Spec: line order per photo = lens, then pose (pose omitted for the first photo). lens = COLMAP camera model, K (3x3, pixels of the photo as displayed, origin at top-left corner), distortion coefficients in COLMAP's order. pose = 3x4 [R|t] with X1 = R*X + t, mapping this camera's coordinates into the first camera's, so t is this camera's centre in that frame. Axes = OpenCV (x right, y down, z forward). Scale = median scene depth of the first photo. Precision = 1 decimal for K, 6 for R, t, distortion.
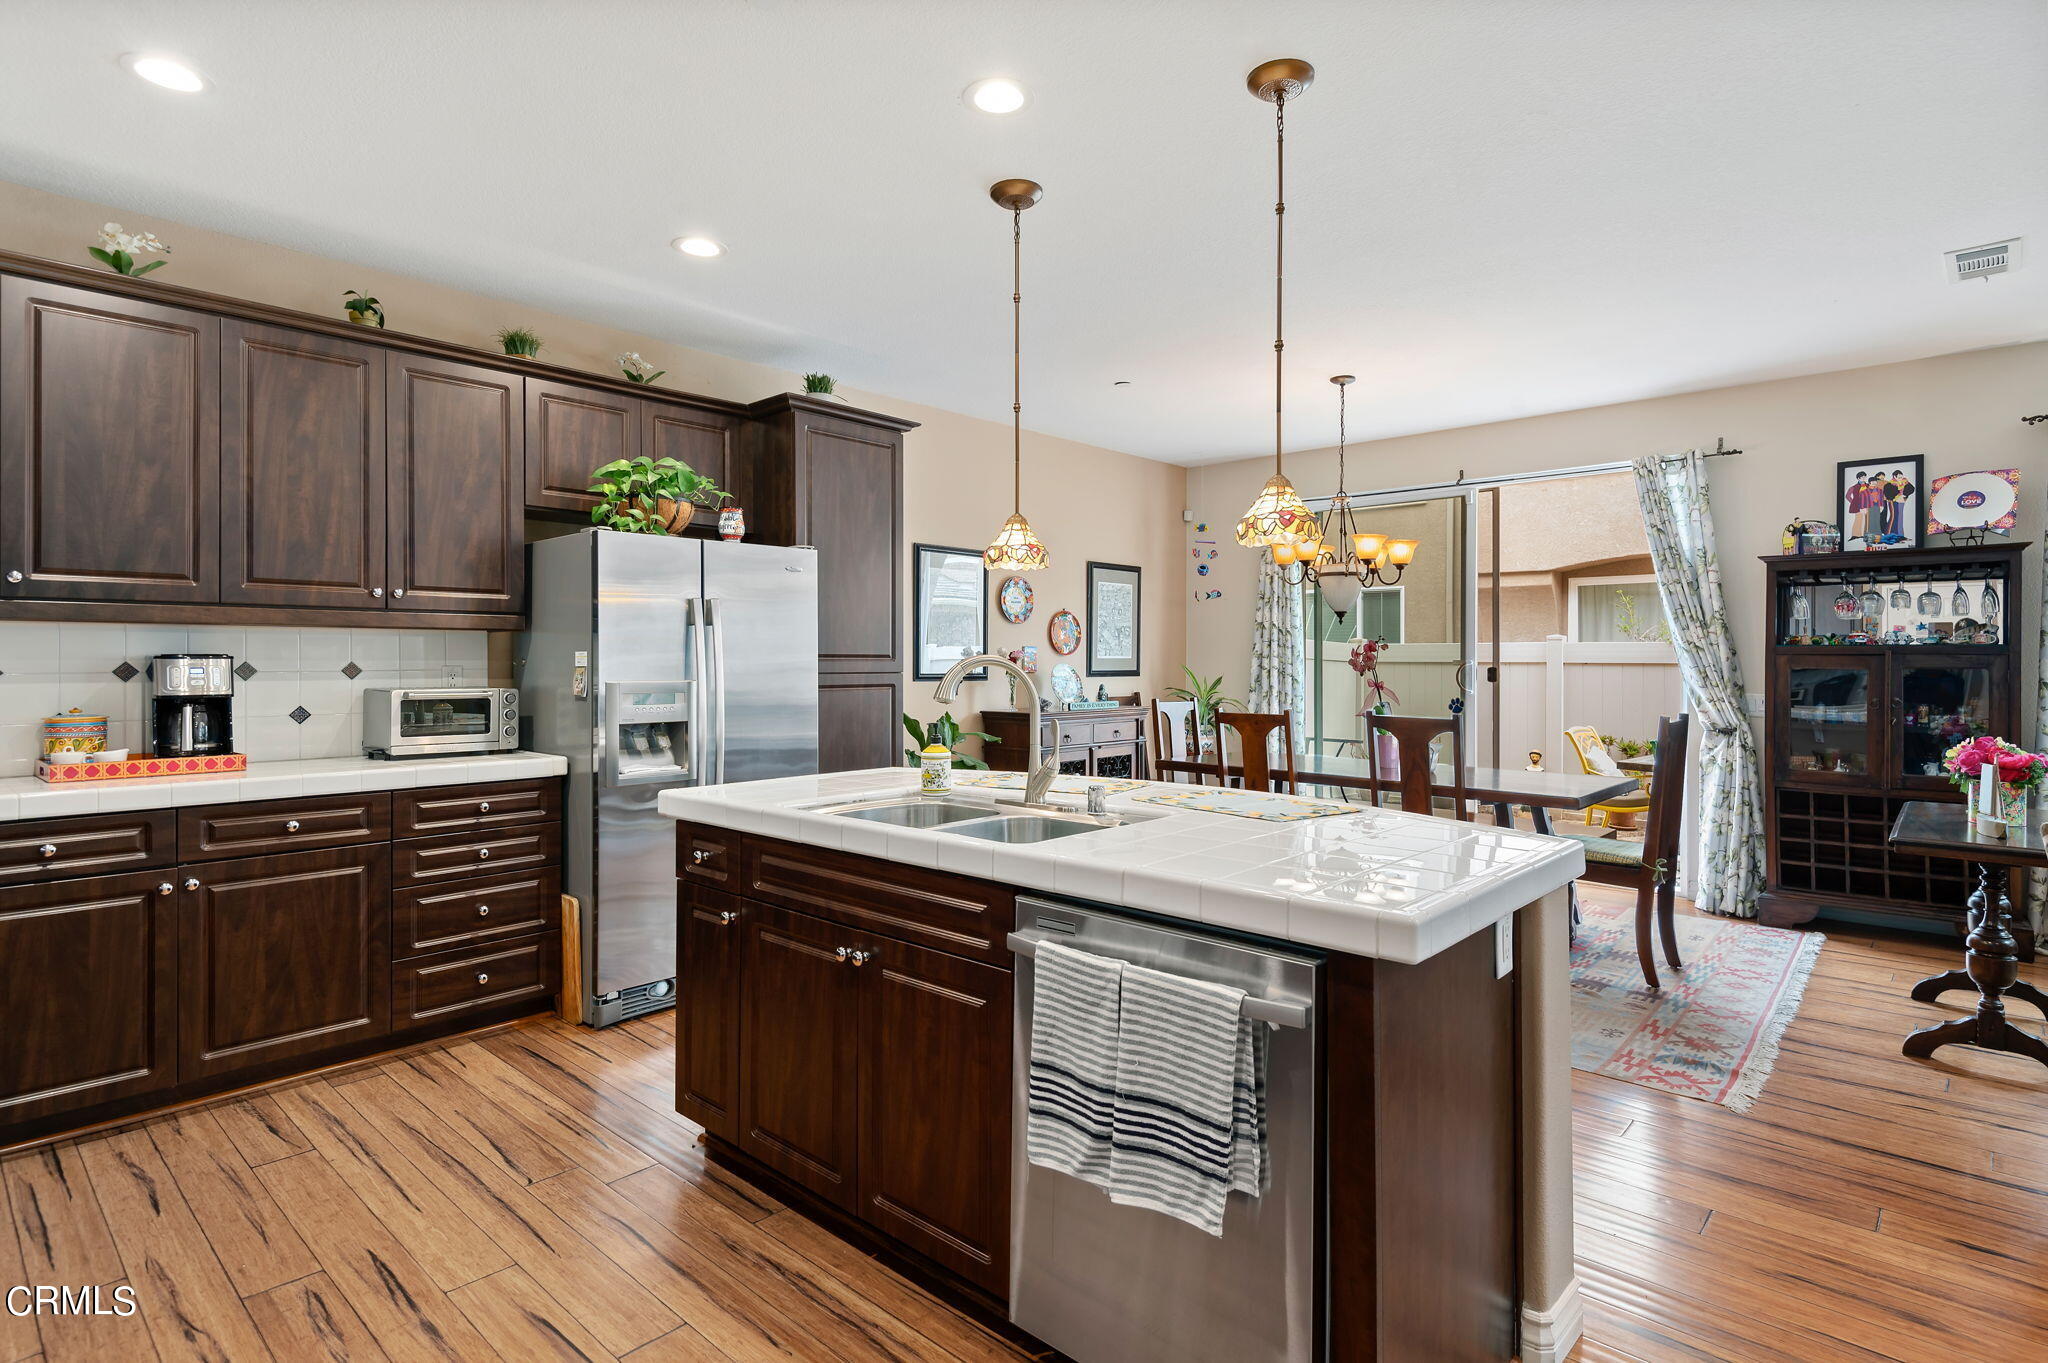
lens RADIAL K [[1038.9, 0, 1041.1], [0, 1038.9, 659.7], [0, 0, 1]] dist [0.013442, -0.007476]
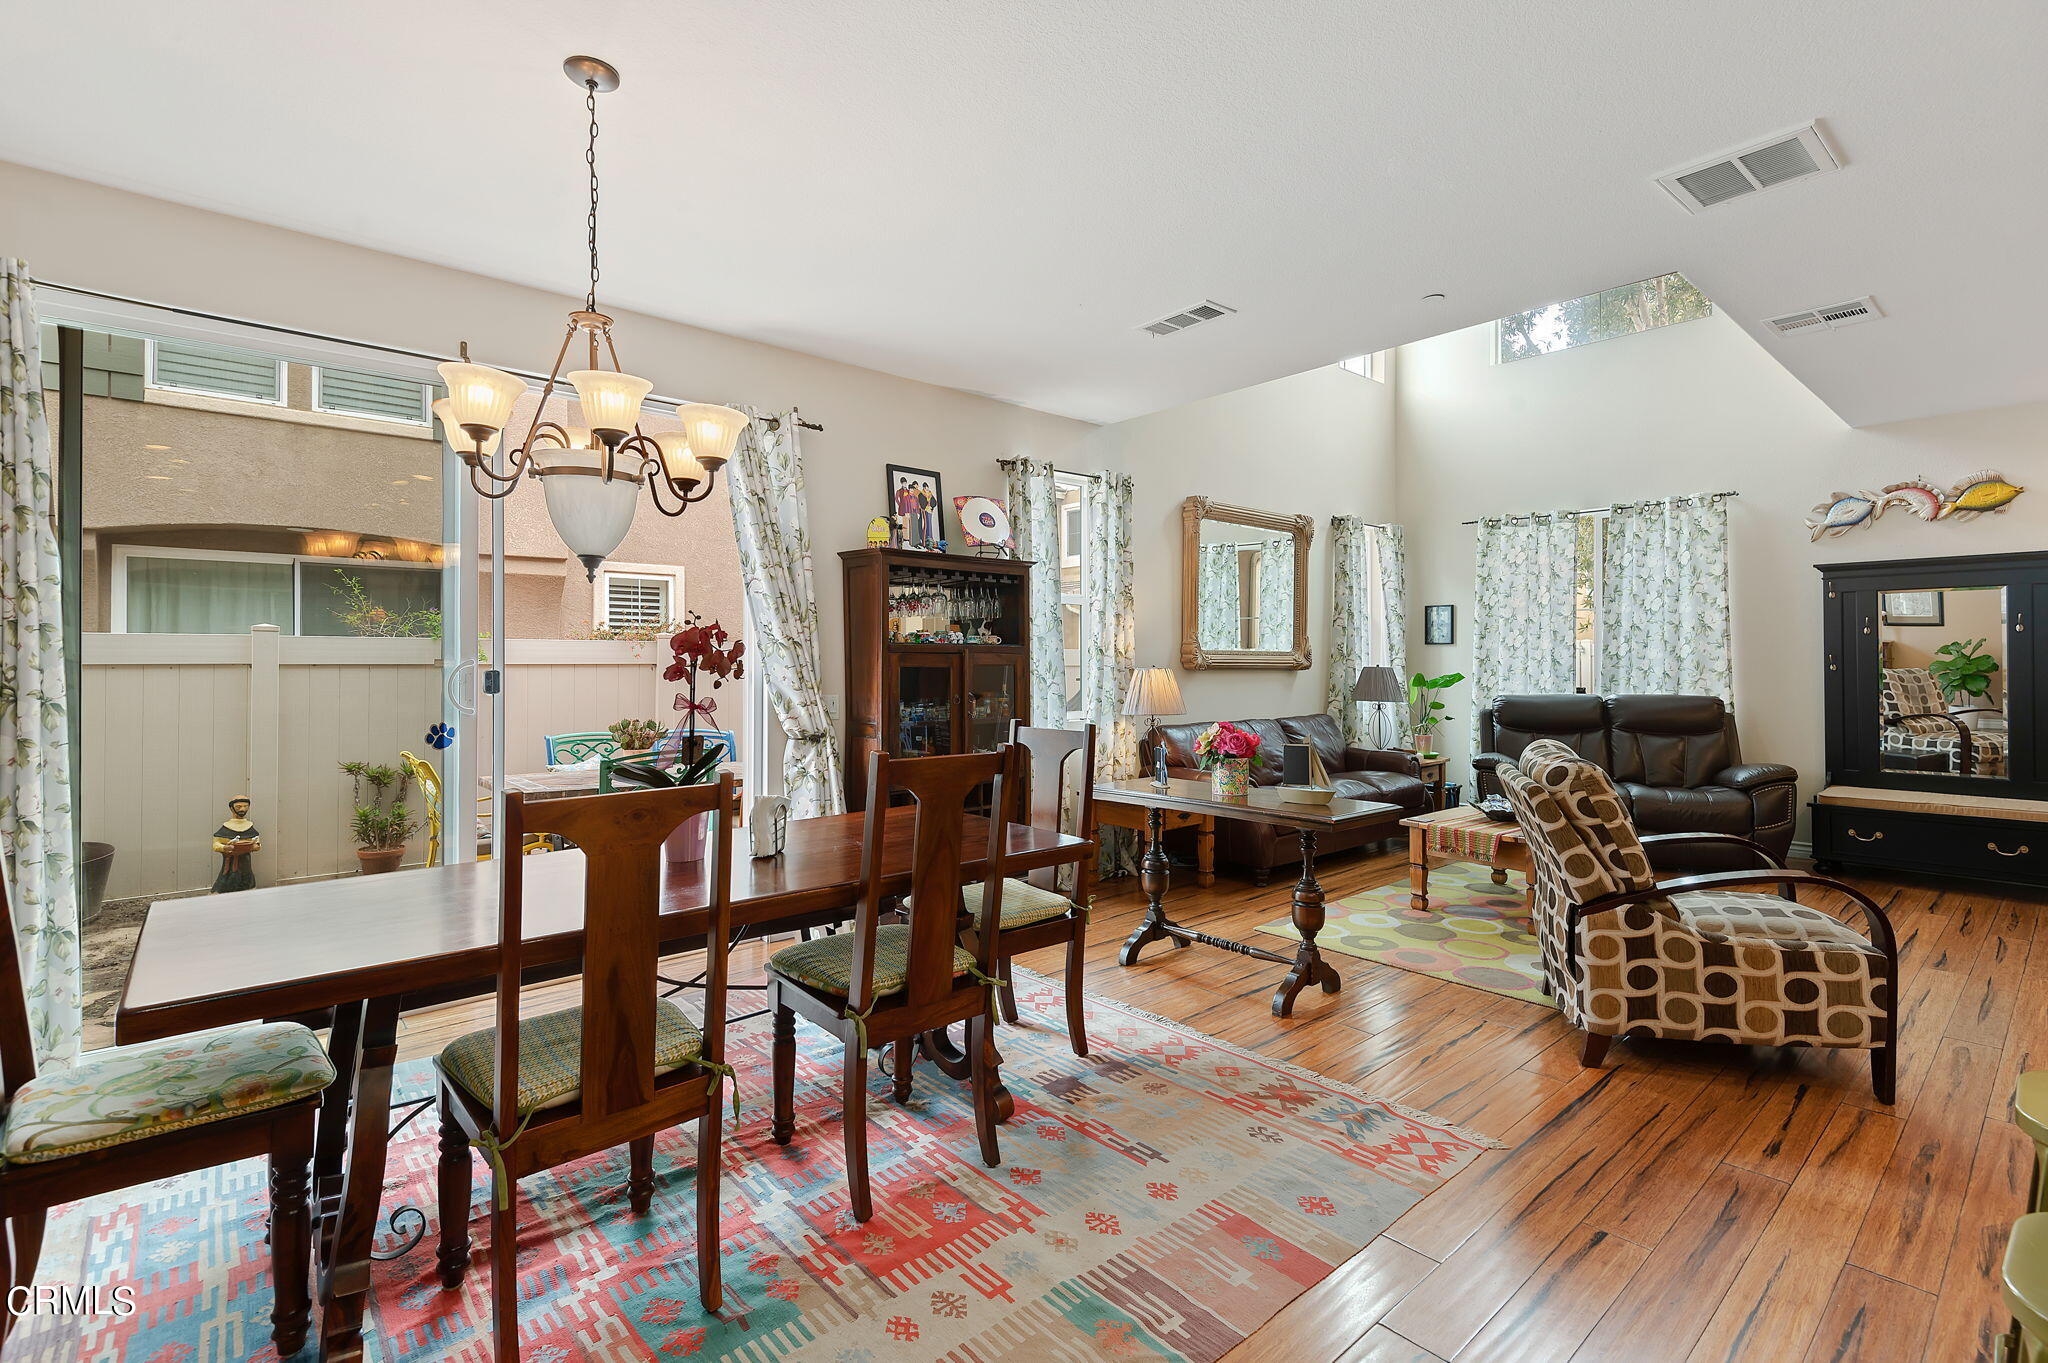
lens RADIAL K [[929.1, 0, 1023.4], [0, 929.1, 657.6], [0, 0, 1]] dist [0.011540, -0.007812]
pose [[0.123197, 0.002727, 0.992378, -0.137611], [0.002986, 0.999991, -0.003118, 0.003304], [-0.992378, 0.003347, 0.123188, 0.907297]]
